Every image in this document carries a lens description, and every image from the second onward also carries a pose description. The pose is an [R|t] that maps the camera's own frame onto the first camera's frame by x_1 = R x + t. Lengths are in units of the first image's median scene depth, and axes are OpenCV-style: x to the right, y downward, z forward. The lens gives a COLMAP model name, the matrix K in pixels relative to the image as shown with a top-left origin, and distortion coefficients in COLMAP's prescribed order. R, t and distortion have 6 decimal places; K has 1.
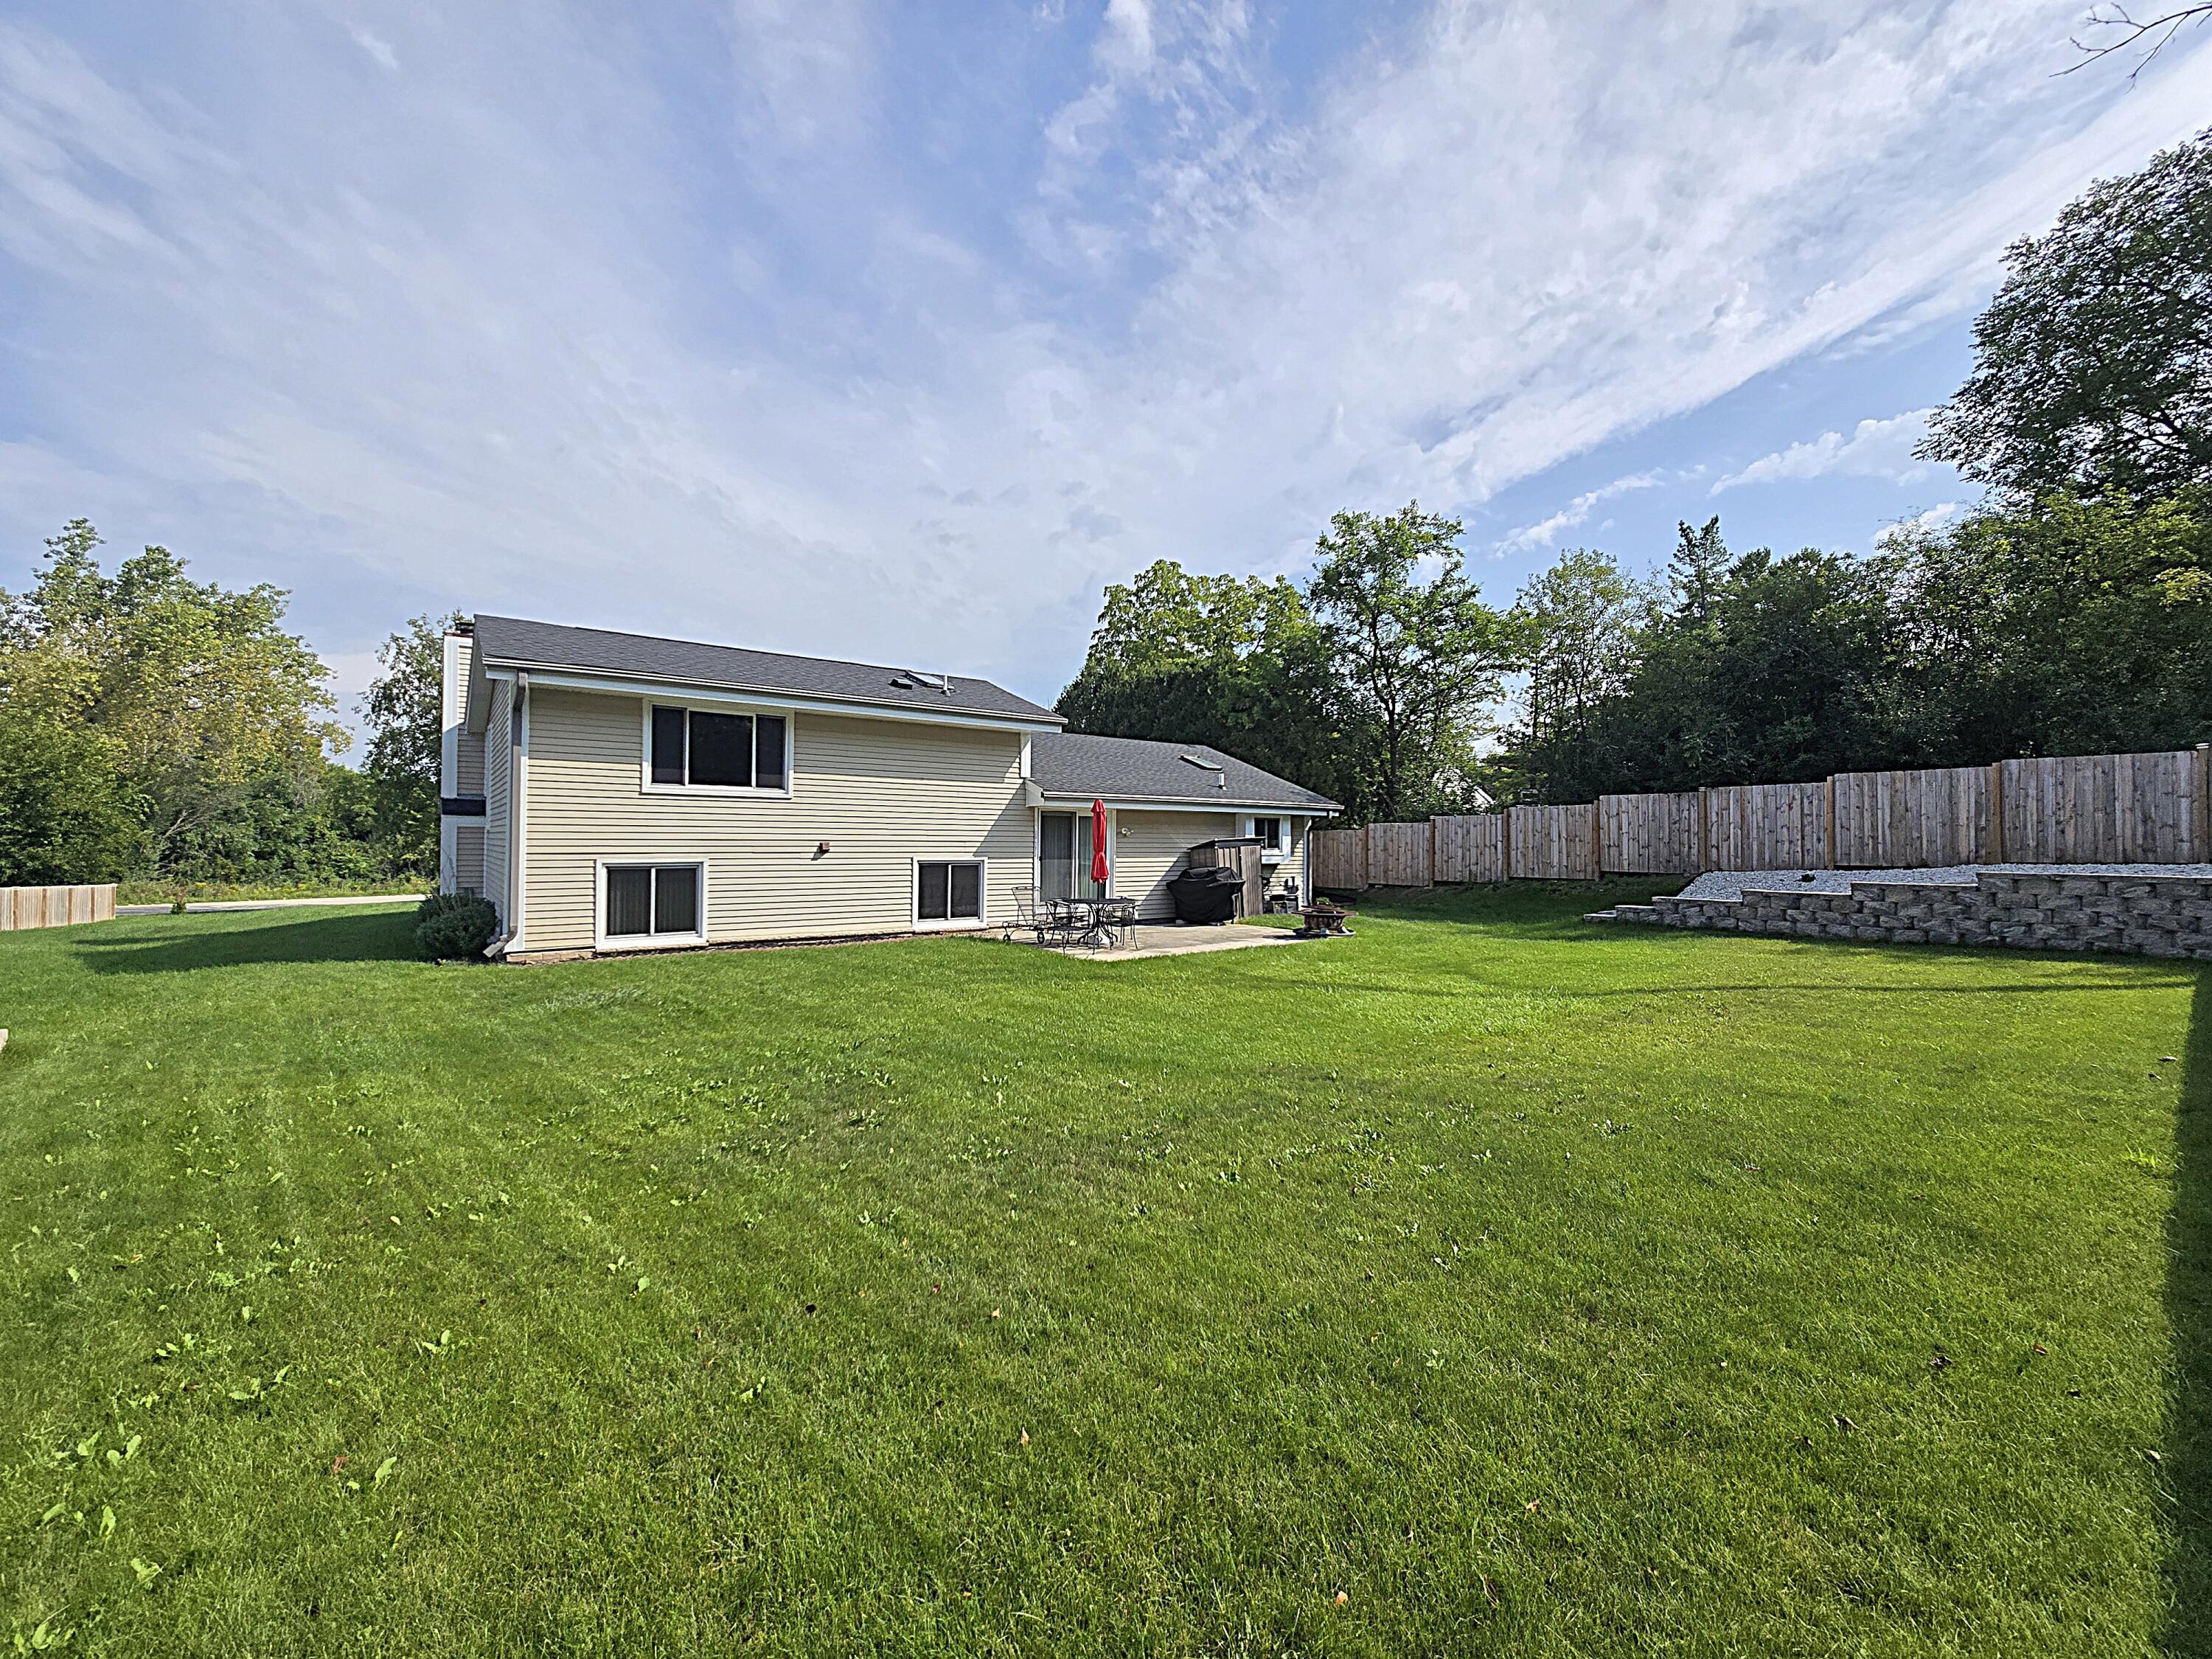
lens RADIAL K [[1063.4, 0, 1114.9], [0, 1063.4, 812.9], [0, 0, 1]] dist [-0.001430, -0.000412]
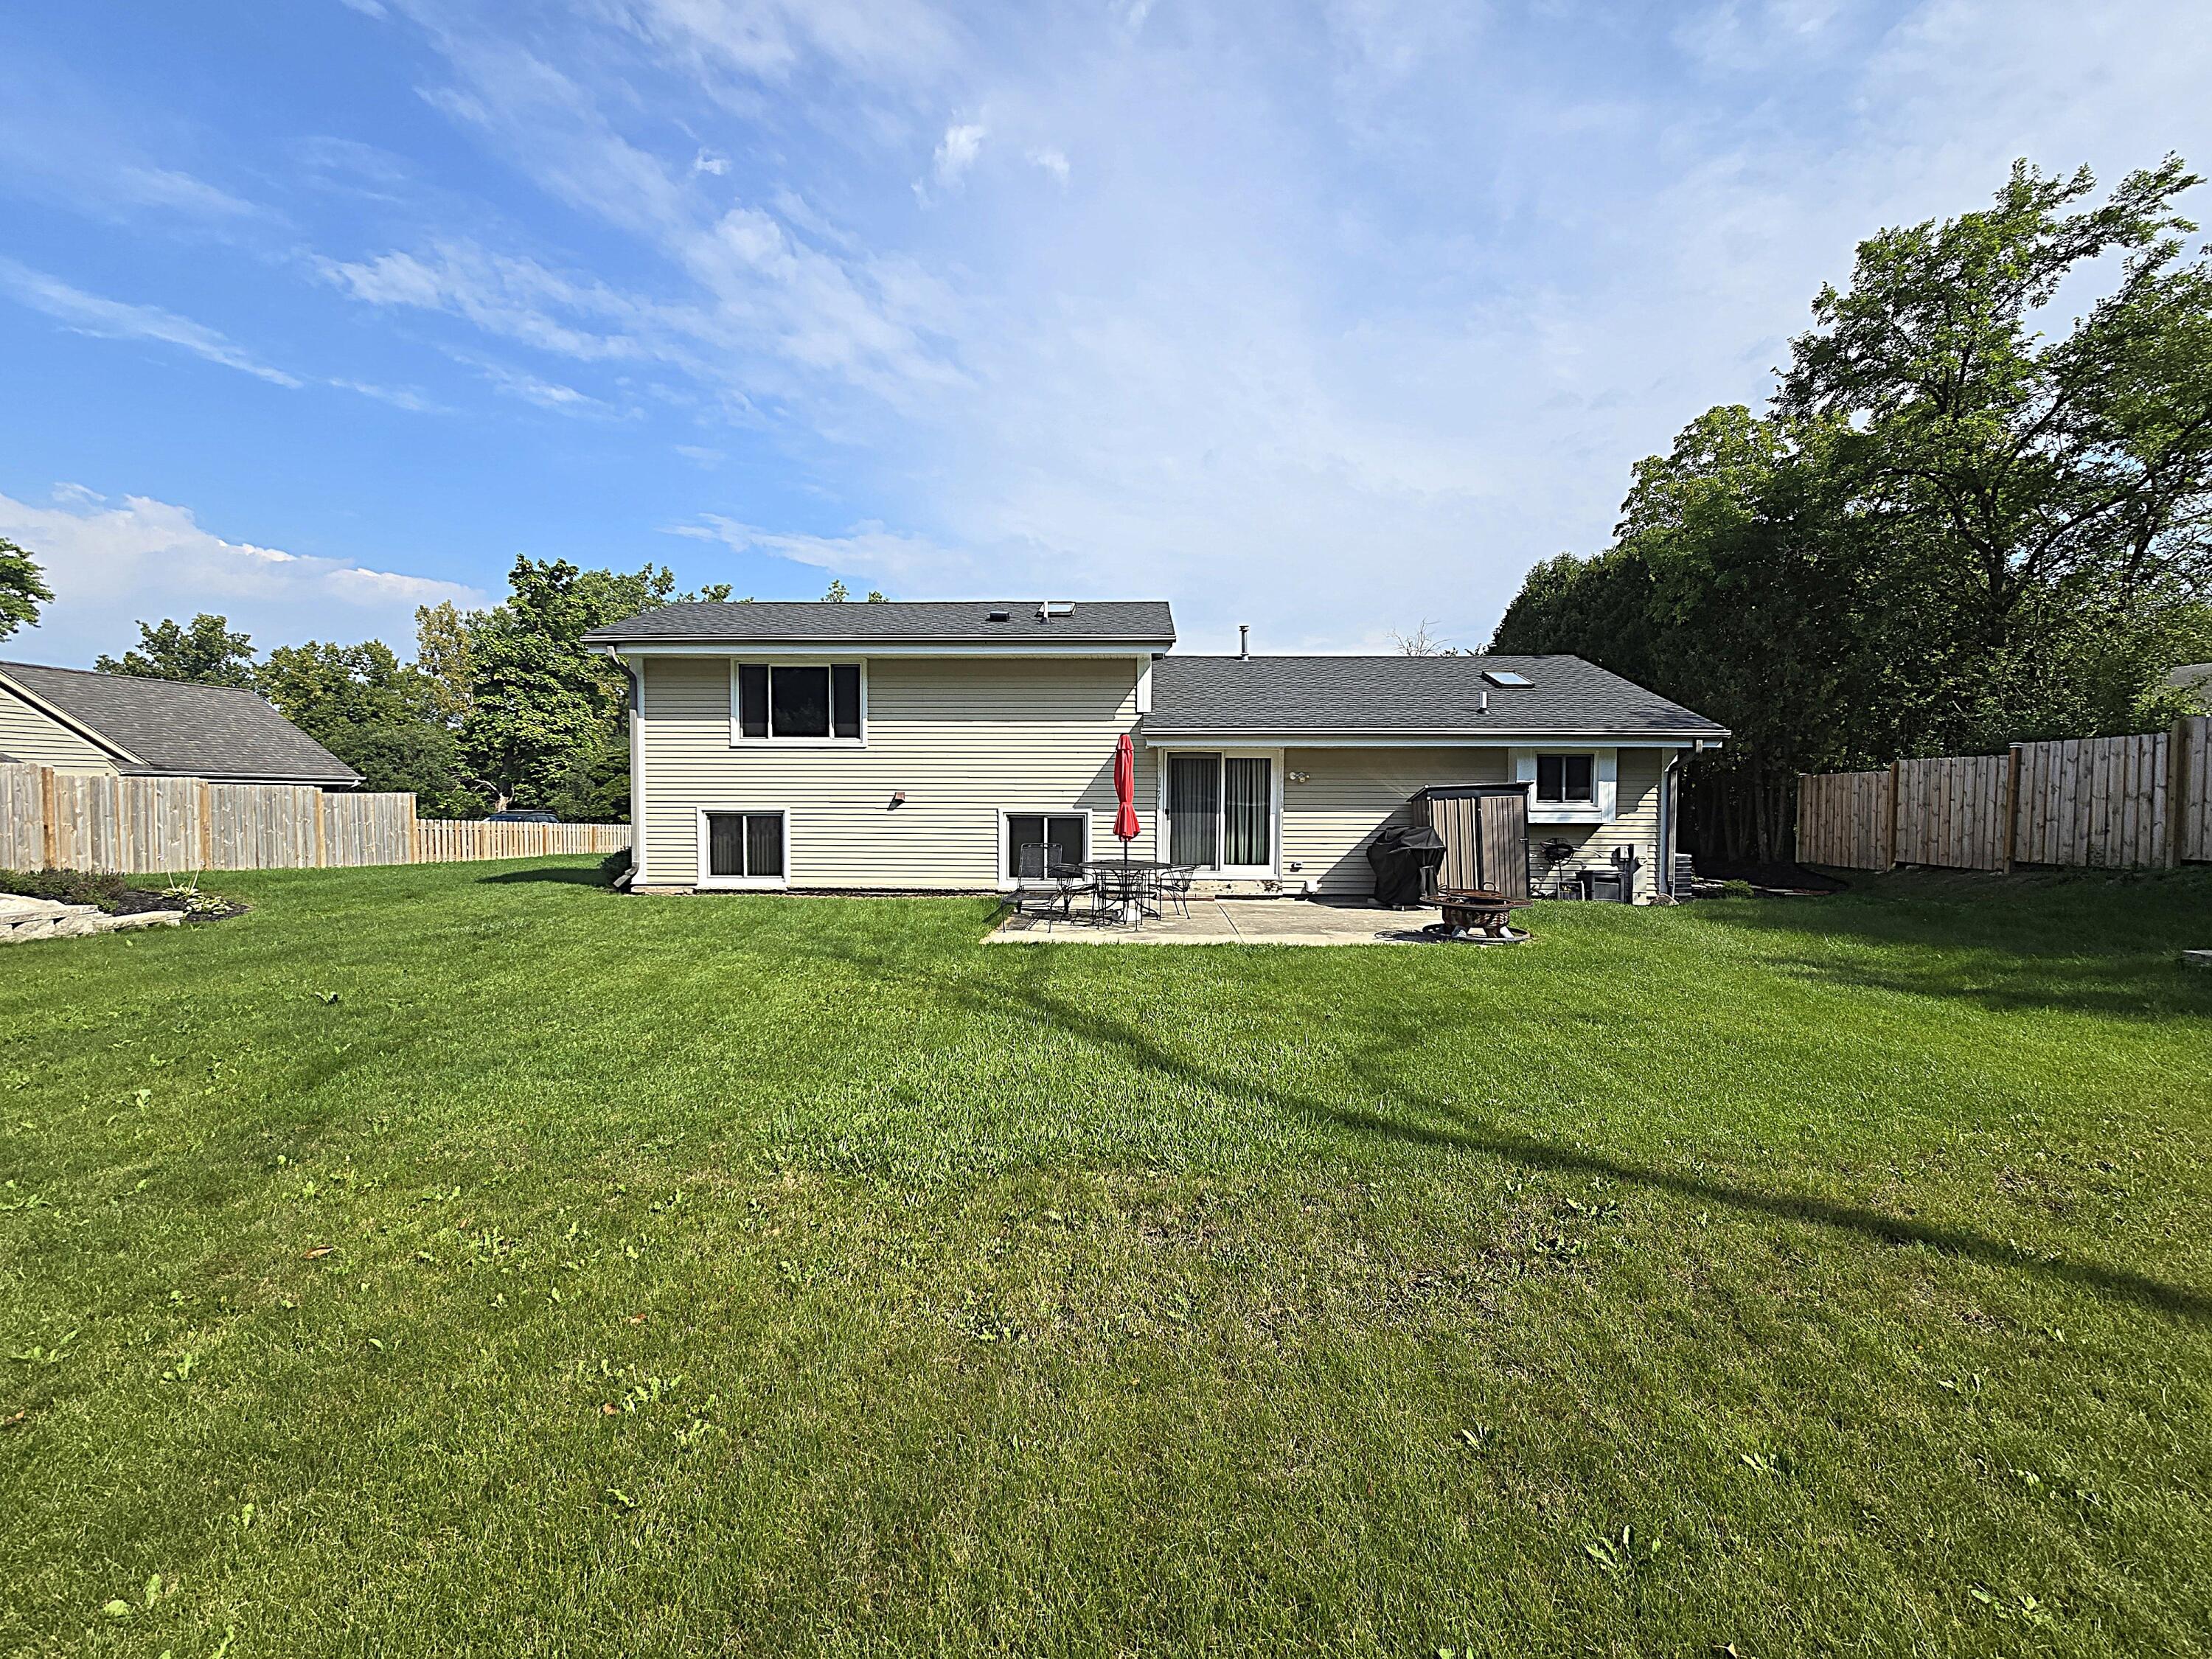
lens RADIAL K [[973.2, 0, 1106.0], [0, 973.2, 829.5], [0, 0, 1]] dist [-0.000586, 0.000063]
pose [[0.720926, 0.021273, -0.692686, 0.416989], [0.018851, 0.998557, 0.050287, 0.018414], [0.692756, -0.049311, 0.719484, 0.431672]]
